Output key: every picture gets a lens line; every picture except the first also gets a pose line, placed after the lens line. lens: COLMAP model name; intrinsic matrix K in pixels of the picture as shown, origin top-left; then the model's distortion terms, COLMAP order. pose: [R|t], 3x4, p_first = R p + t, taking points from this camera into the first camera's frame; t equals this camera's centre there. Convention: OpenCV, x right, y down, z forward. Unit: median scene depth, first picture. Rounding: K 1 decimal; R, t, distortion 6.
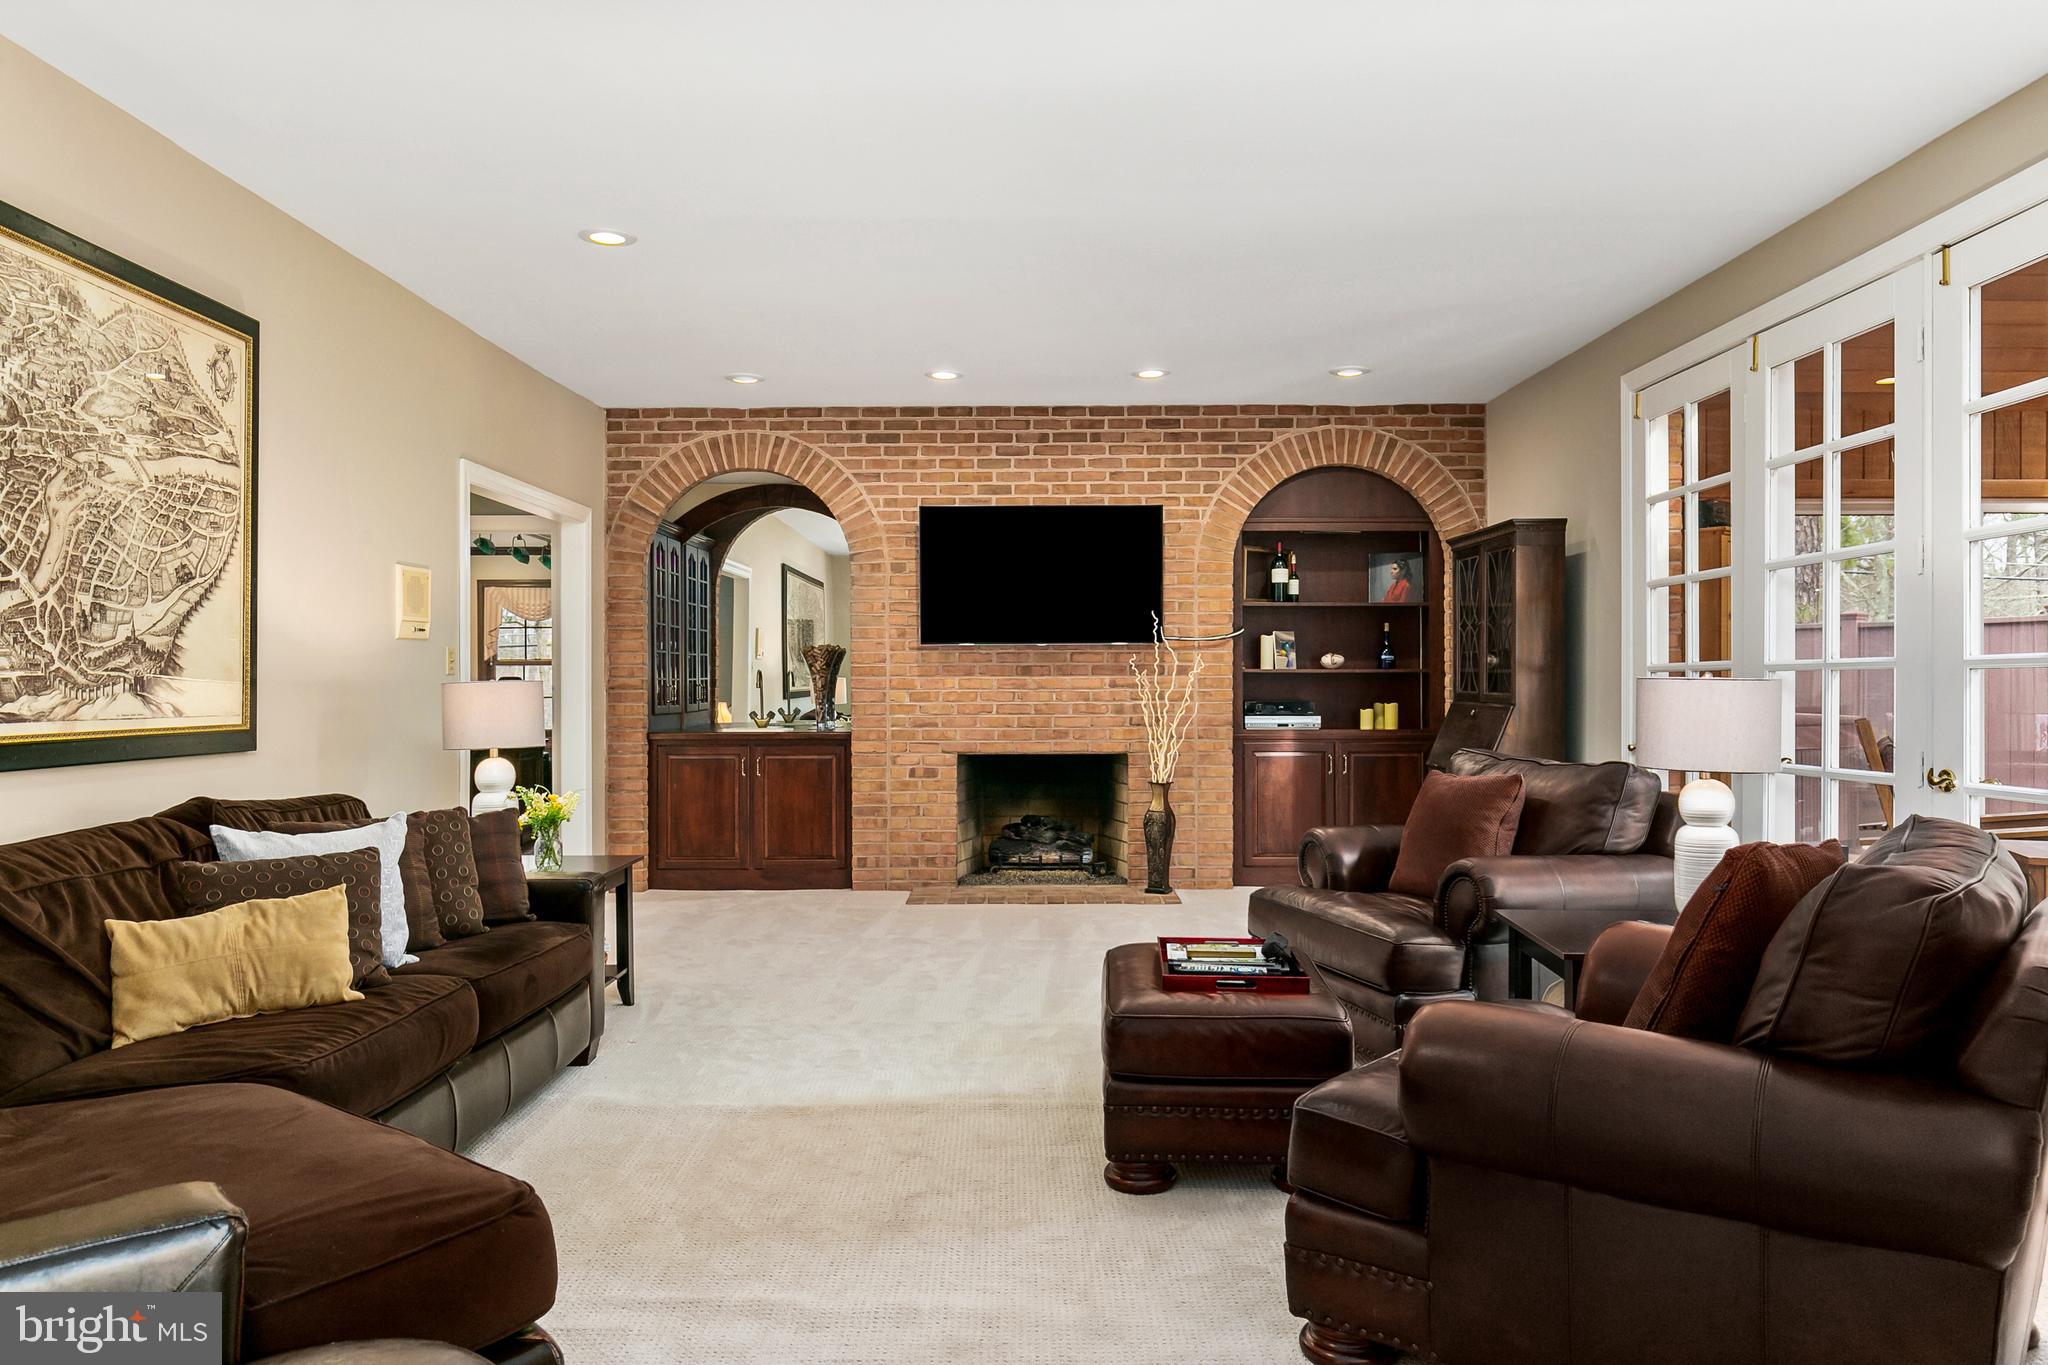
lens RADIAL K [[1414.6, 0, 1022.9], [0, 1414.6, 682.5], [0, 0, 1]] dist [-0.000696, -0.000038]
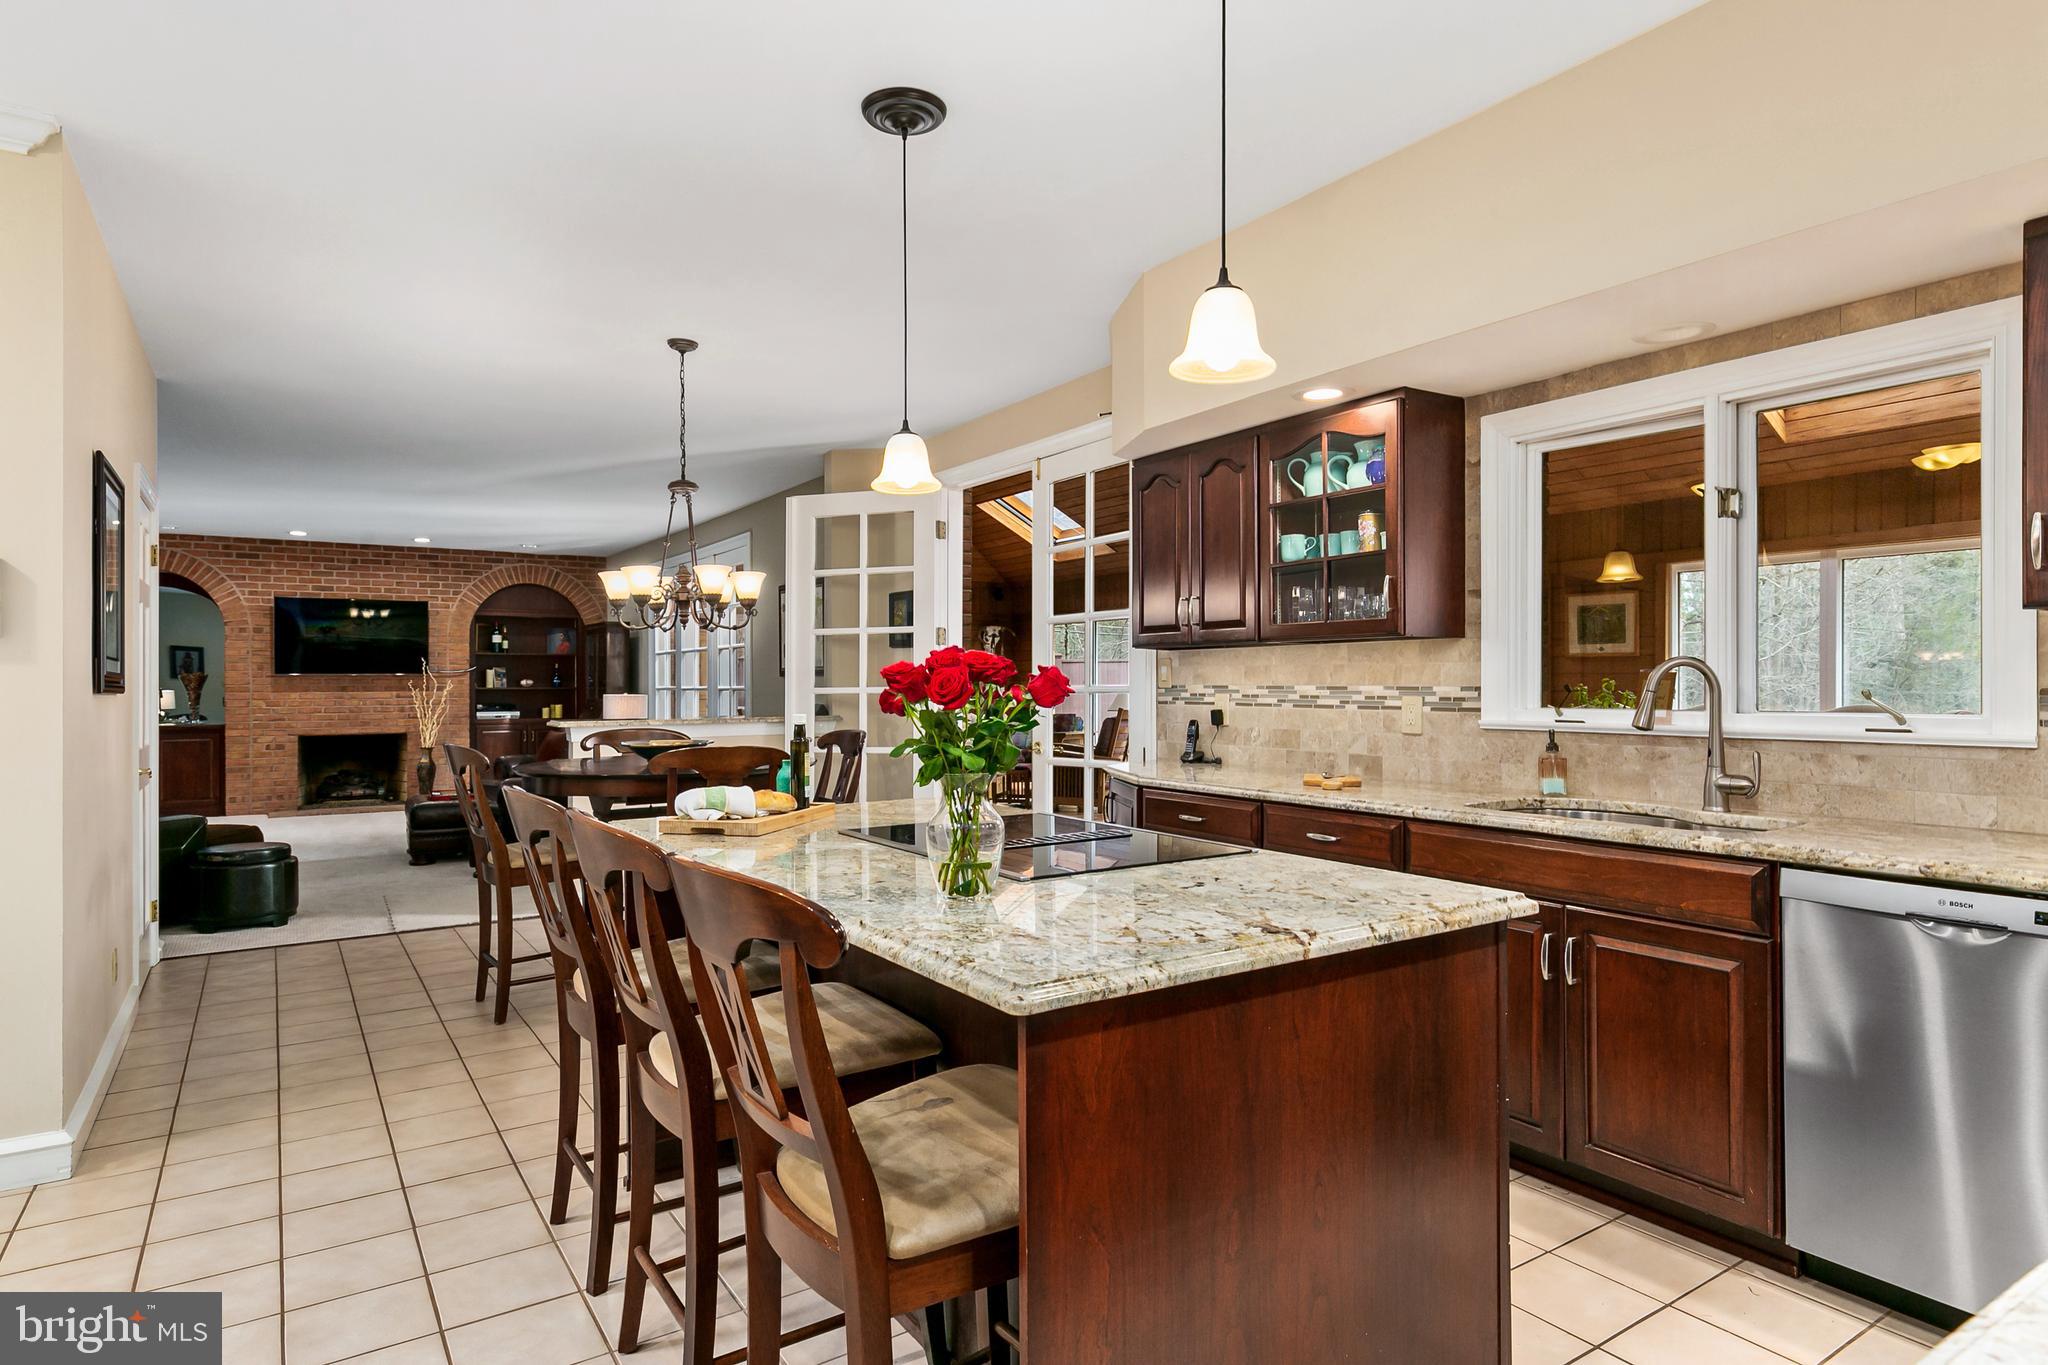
lens RADIAL K [[1125.8, 0, 1025.1], [0, 1125.8, 684.2], [0, 0, 1]] dist [0.000083, -0.001130]
pose [[0.830227, -0.001005, 0.557425, -0.076405], [0.001136, 0.999999, 0.000110, -0.013475], [-0.557424, 0.000542, 0.830228, -0.683348]]
